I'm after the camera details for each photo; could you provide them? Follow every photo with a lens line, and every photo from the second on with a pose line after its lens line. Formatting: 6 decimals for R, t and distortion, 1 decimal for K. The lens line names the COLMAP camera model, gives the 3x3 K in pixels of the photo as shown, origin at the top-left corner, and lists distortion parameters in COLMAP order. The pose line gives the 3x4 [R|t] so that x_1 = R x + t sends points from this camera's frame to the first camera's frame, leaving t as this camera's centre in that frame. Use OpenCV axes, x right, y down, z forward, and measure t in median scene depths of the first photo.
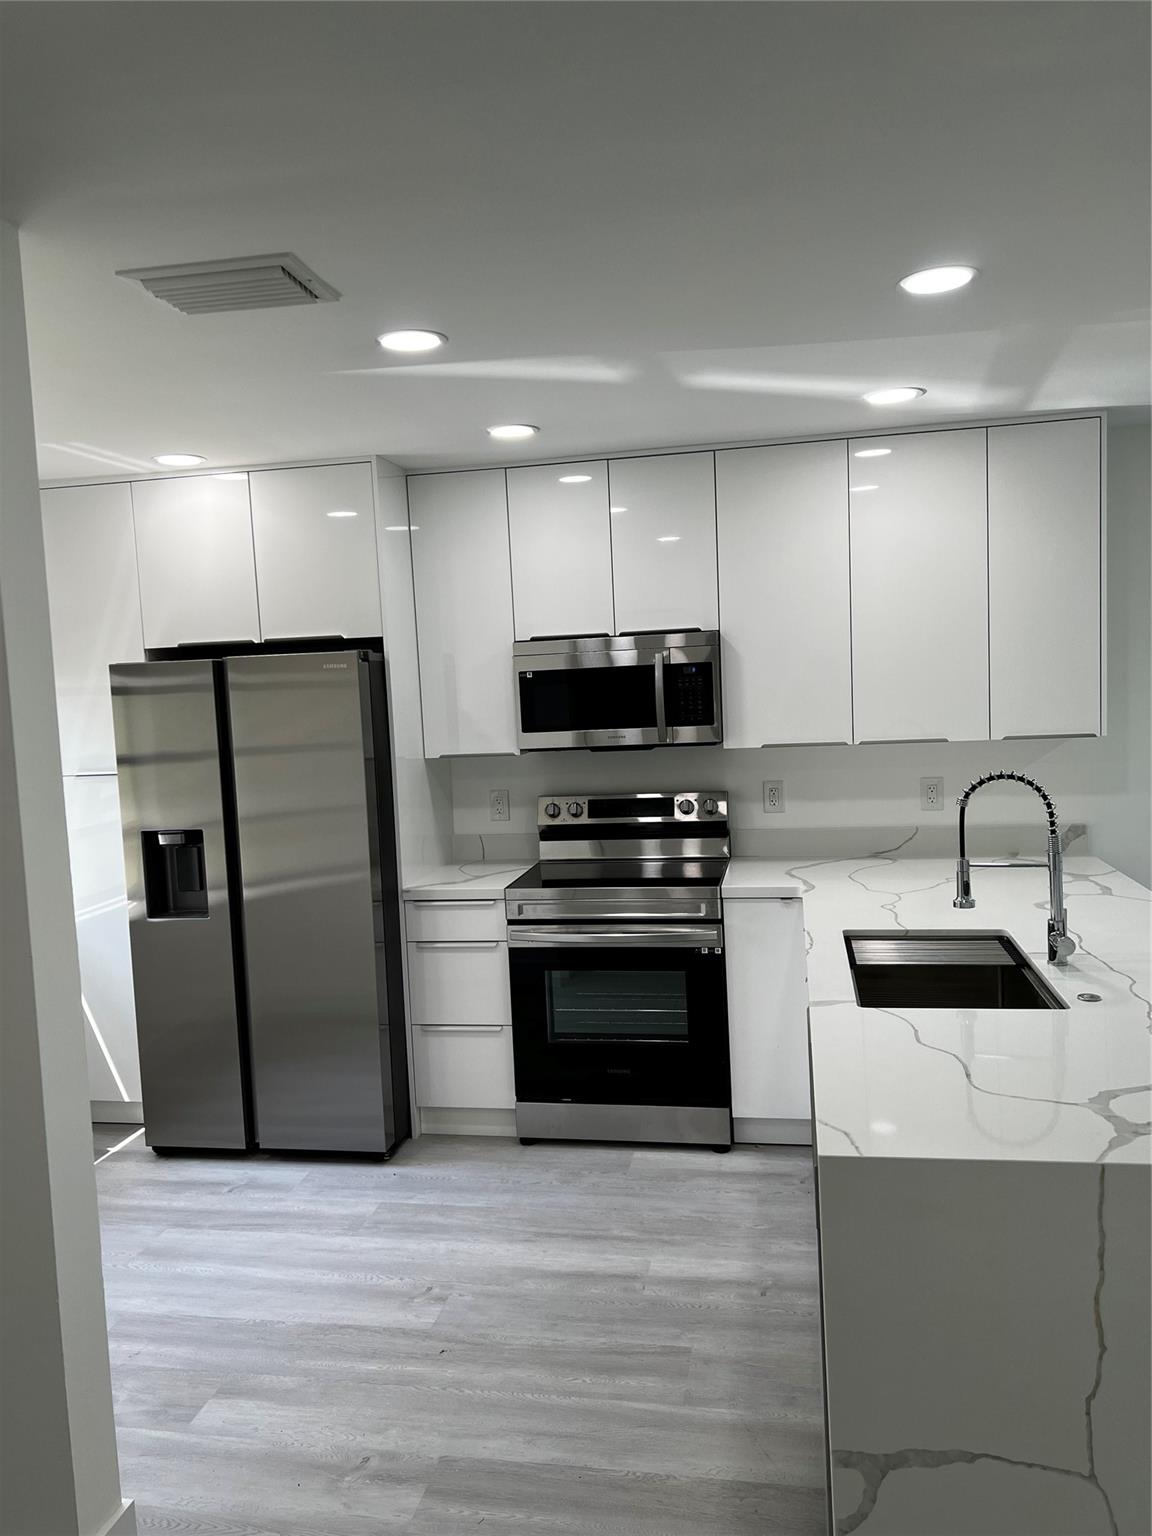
lens RADIAL K [[1143.6, 0, 579.0], [0, 1143.6, 777.9], [0, 0, 1]] dist [0.077083, -0.104095]
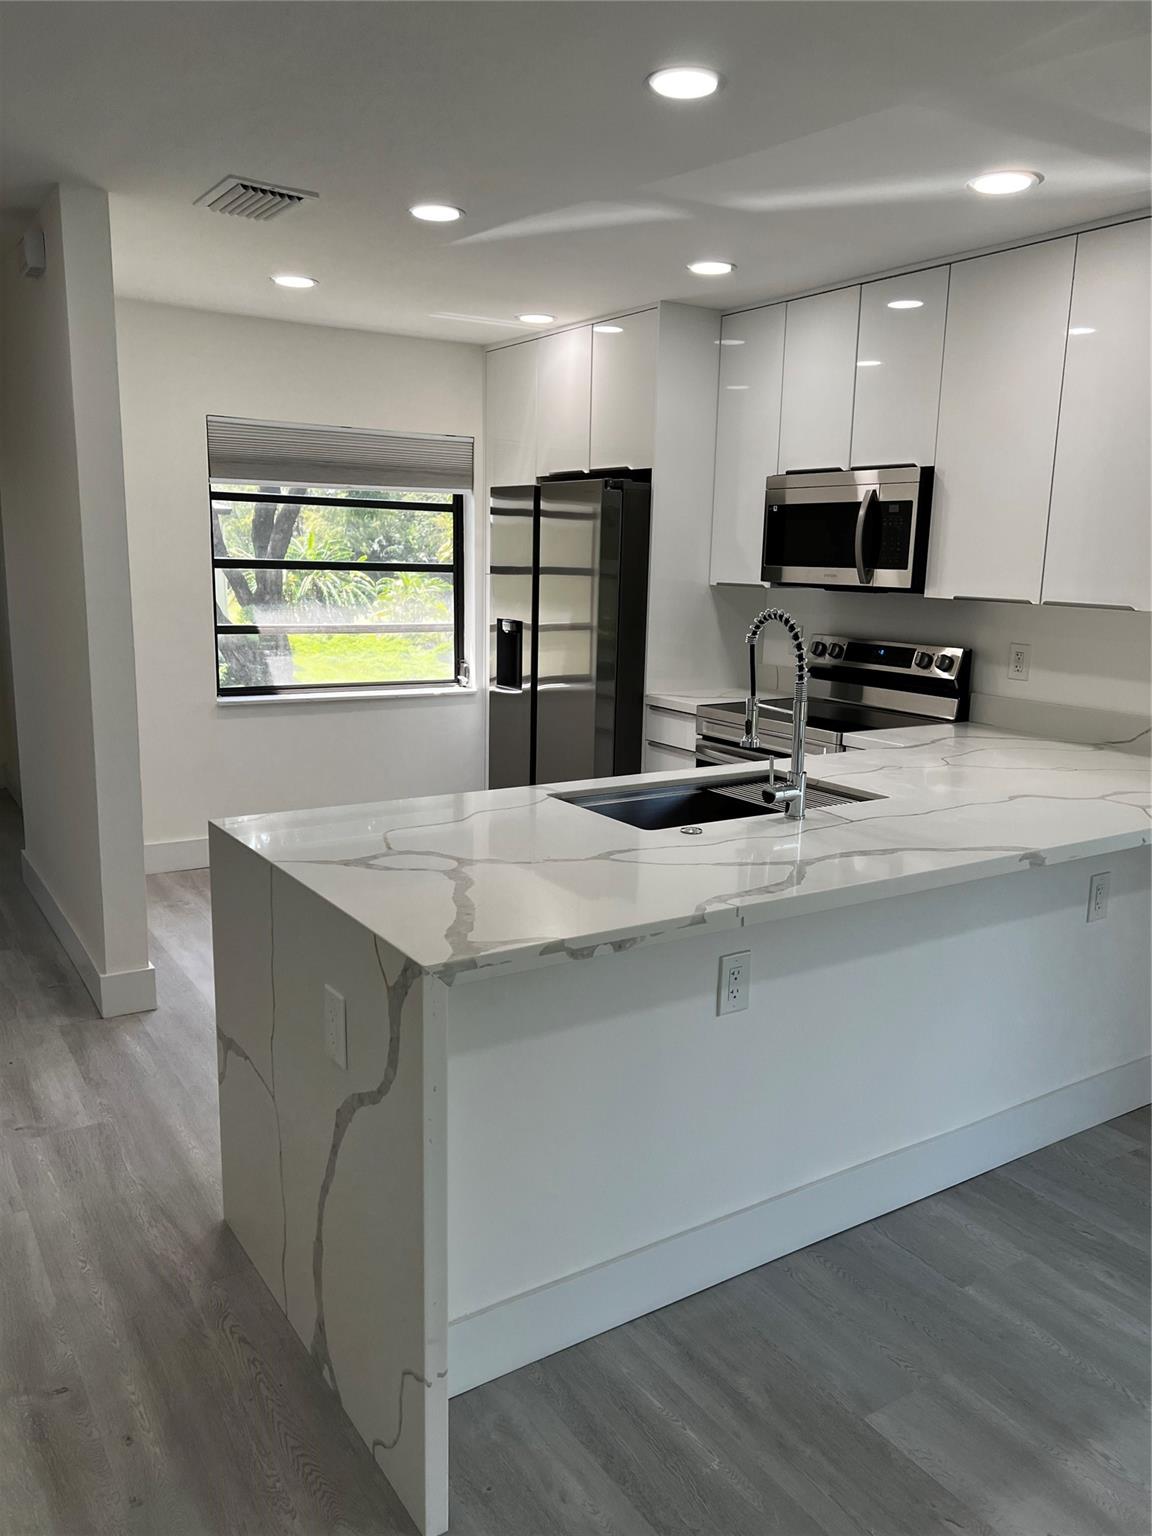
lens RADIAL K [[1162.9, 0, 578.0], [0, 1162.9, 792.8], [0, 0, 1]] dist [0.005008, 0.003331]
pose [[0.690054, 0.208350, -0.693120, 0.662132], [-0.113778, 0.976989, 0.180406, -0.009401], [0.714759, -0.045628, 0.697881, 0.136554]]
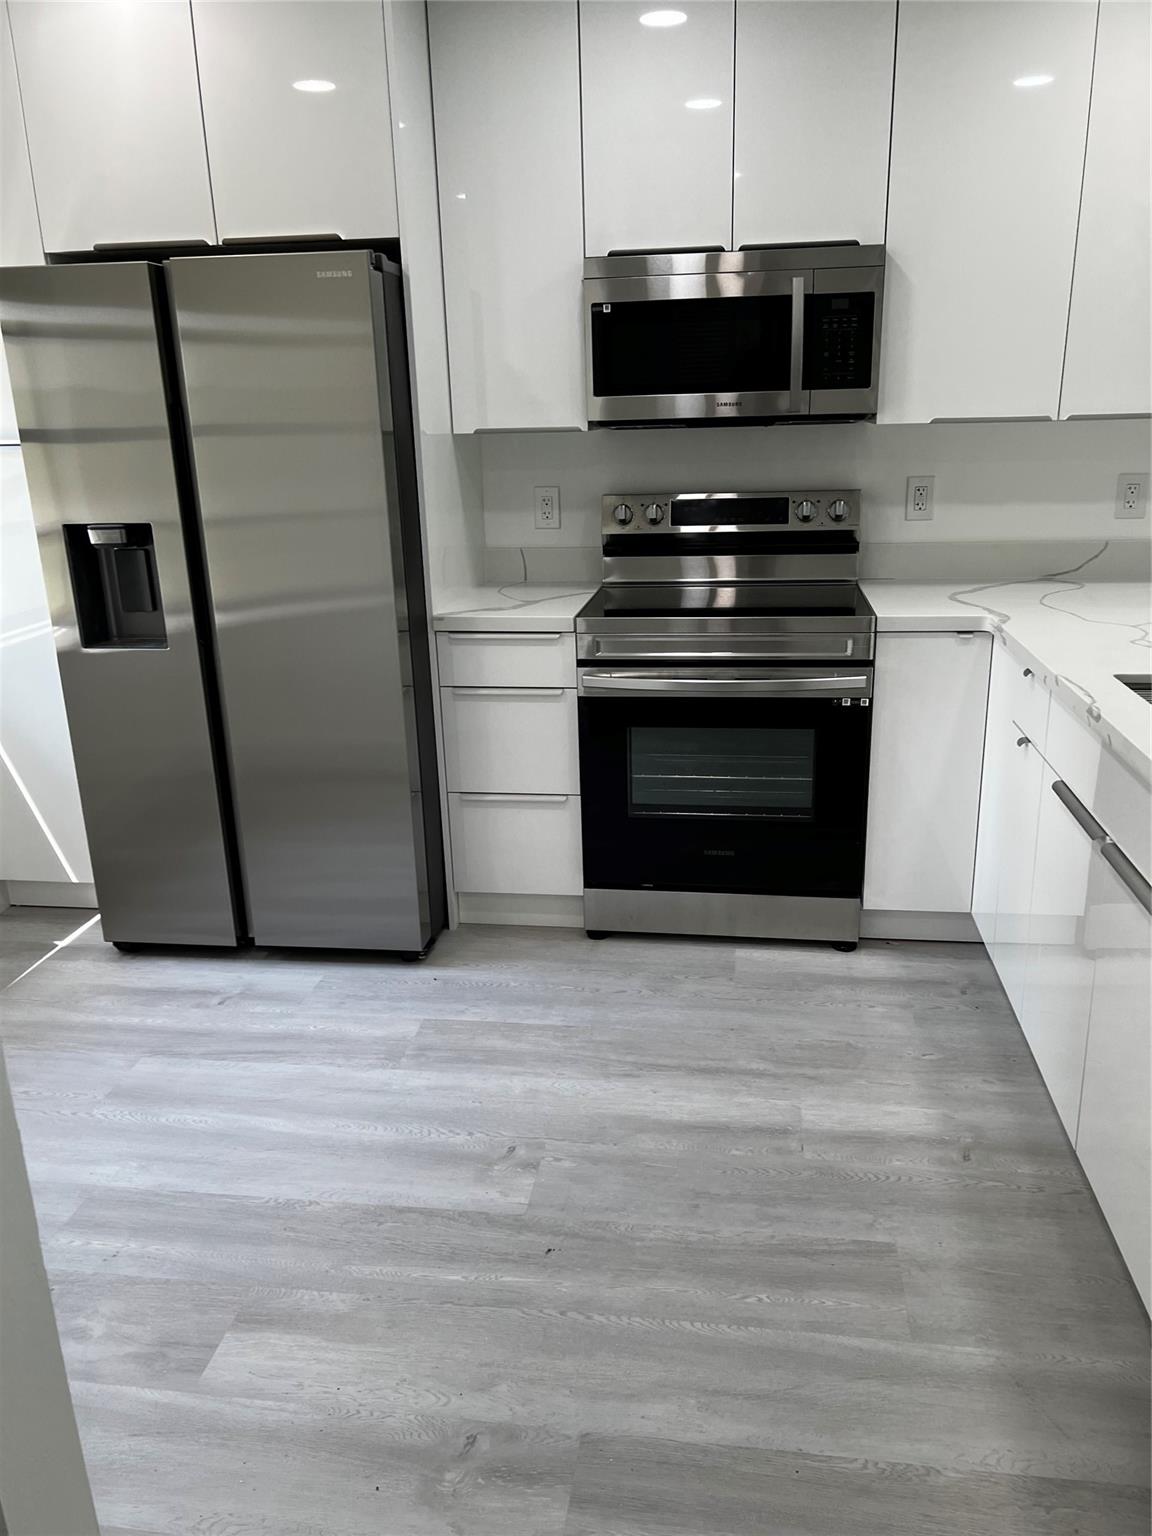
lens RADIAL K [[1151.5, 0, 604.4], [0, 1151.5, 770.8], [0, 0, 1]] dist [0.091158, -0.131207]
pose [[0.998034, 0.004327, 0.062519, -0.096335], [-0.017773, 0.976197, 0.216158, 0.033943], [-0.060096, -0.216844, 0.974355, 0.262875]]
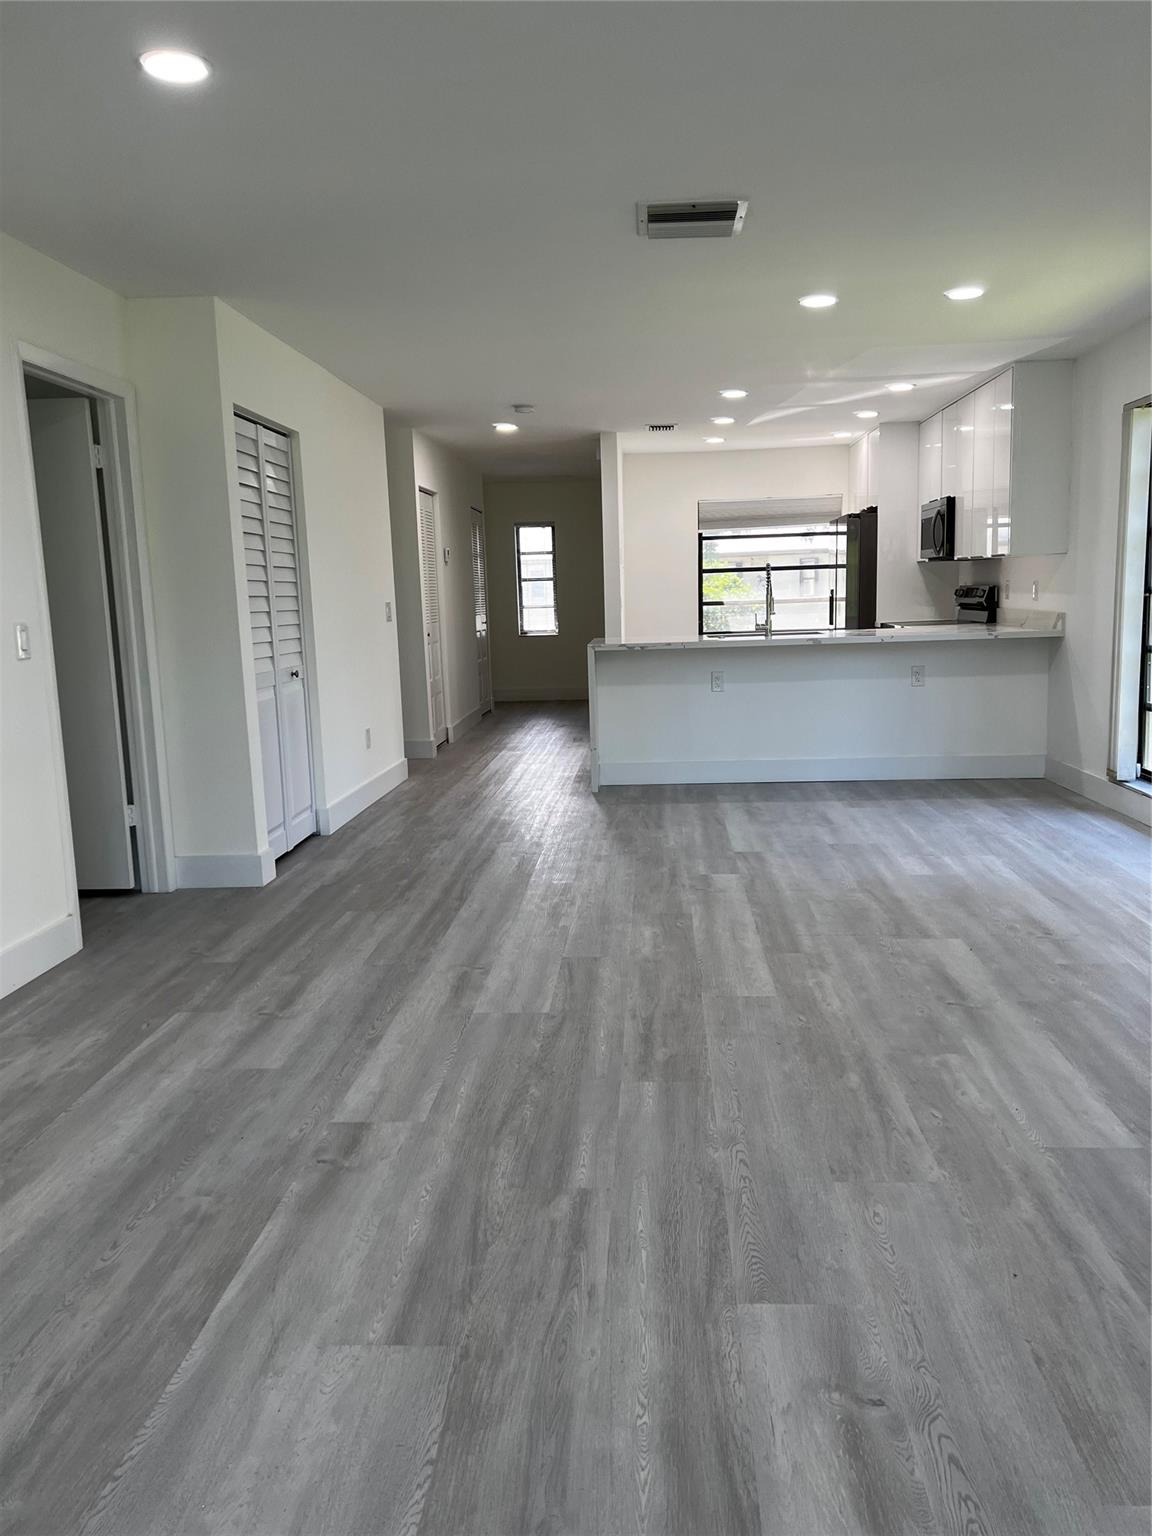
lens RADIAL K [[1143.6, 0, 579.0], [0, 1143.6, 777.9], [0, 0, 1]] dist [0.077083, -0.104095]
pose [[0.129715, 0.202217, -0.970712, 2.097795], [-0.050231, 0.979067, 0.197245, -0.019590], [0.990278, 0.023174, 0.137157, 0.127337]]
